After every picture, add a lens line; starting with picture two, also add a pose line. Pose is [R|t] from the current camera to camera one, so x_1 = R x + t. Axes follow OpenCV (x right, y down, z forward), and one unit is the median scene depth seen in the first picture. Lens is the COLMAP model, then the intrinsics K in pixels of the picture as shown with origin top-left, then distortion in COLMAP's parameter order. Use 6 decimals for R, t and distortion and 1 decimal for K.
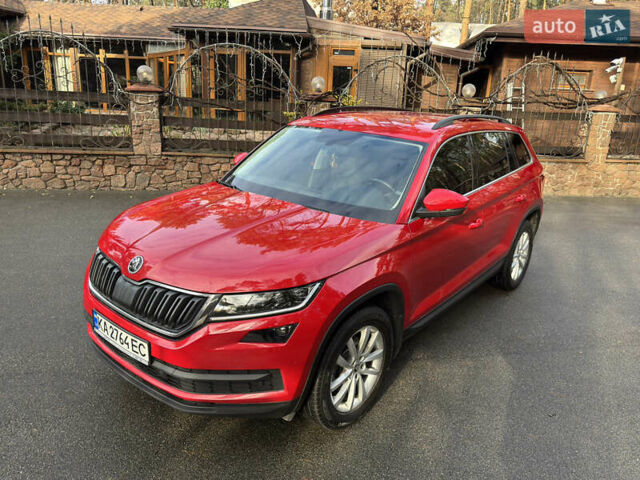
lens RADIAL K [[503.5, 0, 318.1], [0, 503.5, 239.9], [0, 0, 1]] dist [0.053401, -0.079956]
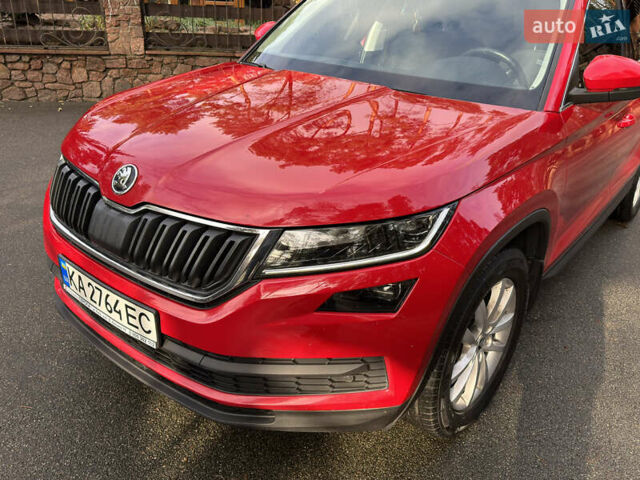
lens RADIAL K [[548.5, 0, 315.1], [0, 548.5, 250.9], [0, 0, 1]] dist [0.077663, -0.123305]
pose [[0.999941, -0.008225, -0.007153, -0.114573], [0.009152, 0.989950, 0.141120, 0.035620], [0.005920, -0.141177, 0.989967, 0.300452]]
